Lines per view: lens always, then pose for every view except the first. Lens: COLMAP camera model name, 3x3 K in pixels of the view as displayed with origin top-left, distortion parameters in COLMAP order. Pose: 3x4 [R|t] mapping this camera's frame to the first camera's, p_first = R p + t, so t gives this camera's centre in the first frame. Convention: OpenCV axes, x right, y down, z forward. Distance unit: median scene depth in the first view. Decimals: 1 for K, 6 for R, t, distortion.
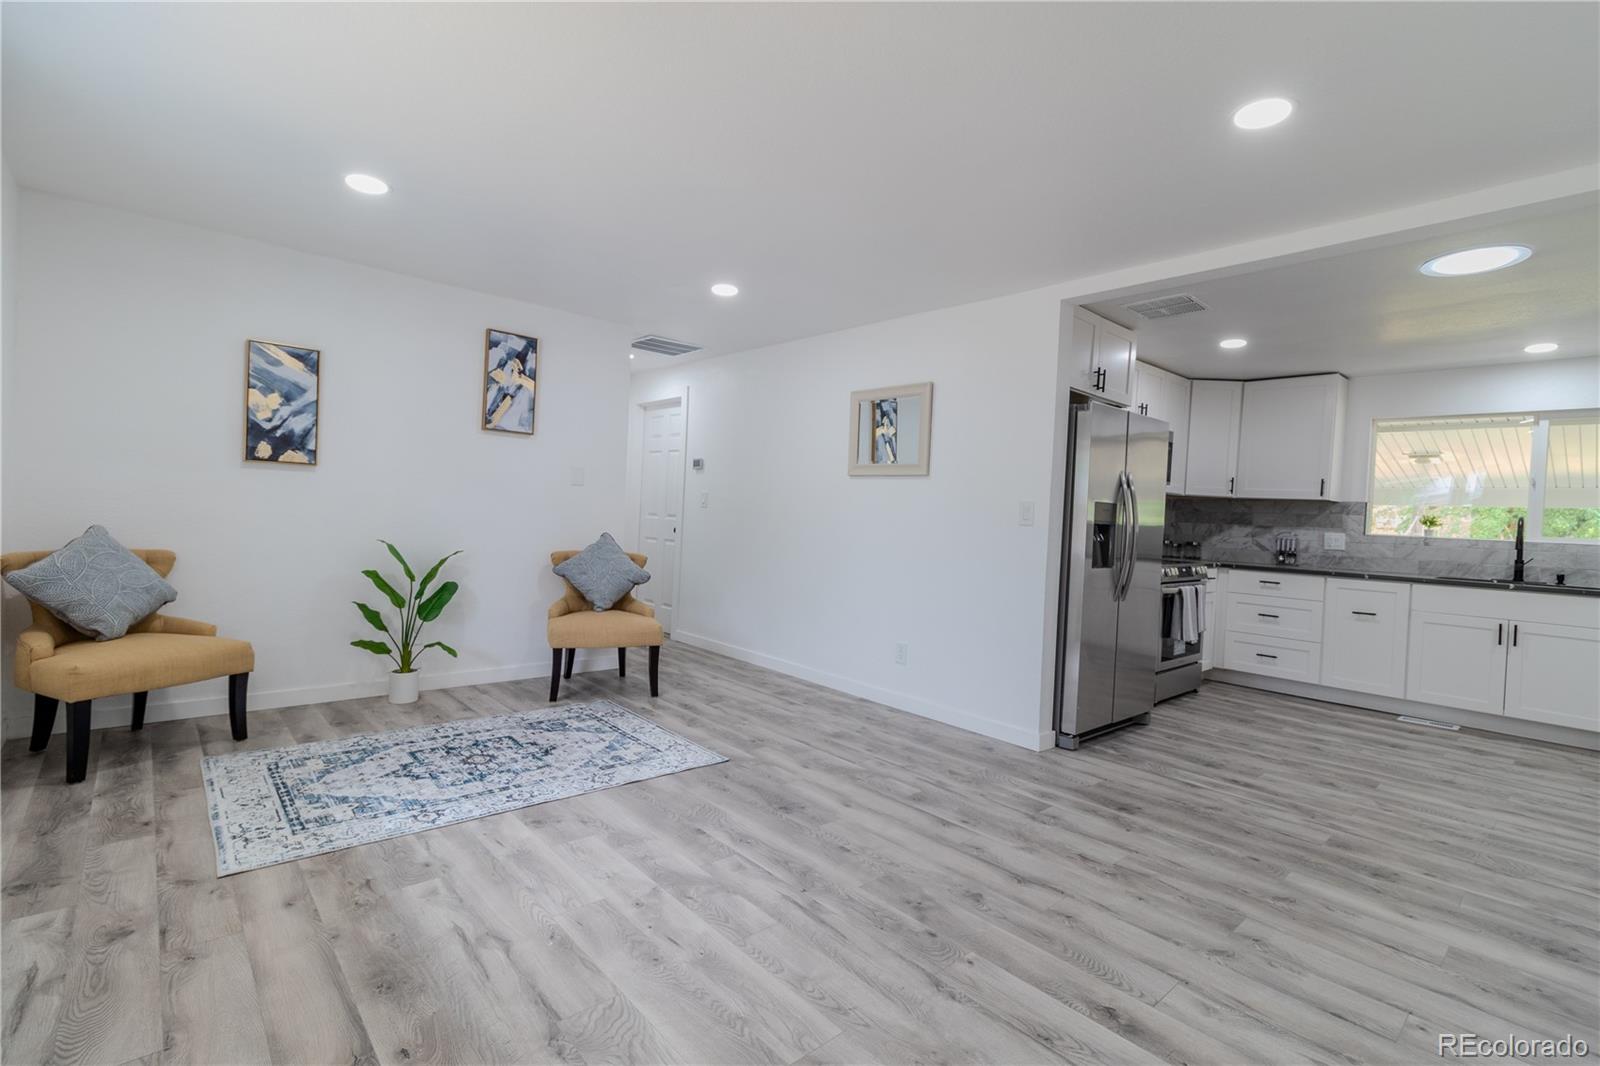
lens RADIAL K [[730.9, 0, 808.3], [0, 730.9, 525.7], [0, 0, 1]] dist [0.001152, 0.000036]
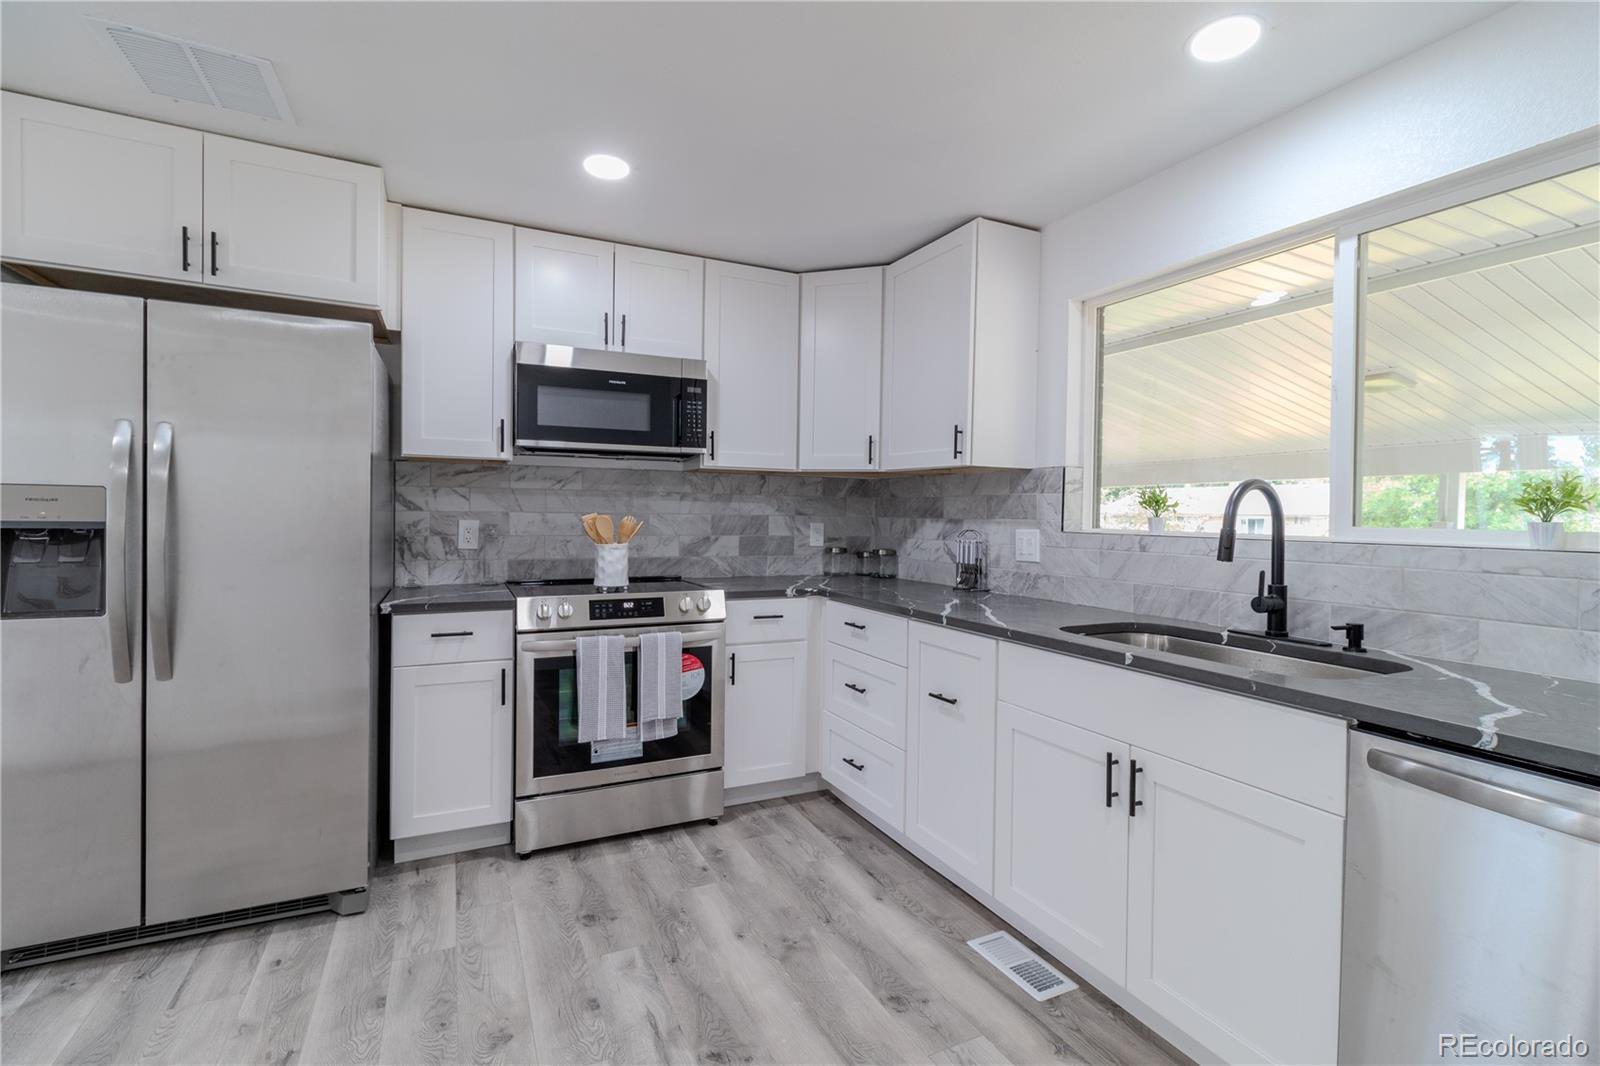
lens RADIAL K [[730.9, 0, 808.3], [0, 730.9, 525.7], [0, 0, 1]] dist [0.001152, 0.000036]
pose [[0.962089, -0.027584, -0.271336, 0.437936], [0.024766, 0.999598, -0.013806, 0.006747], [0.271607, 0.006562, 0.962386, 0.281559]]
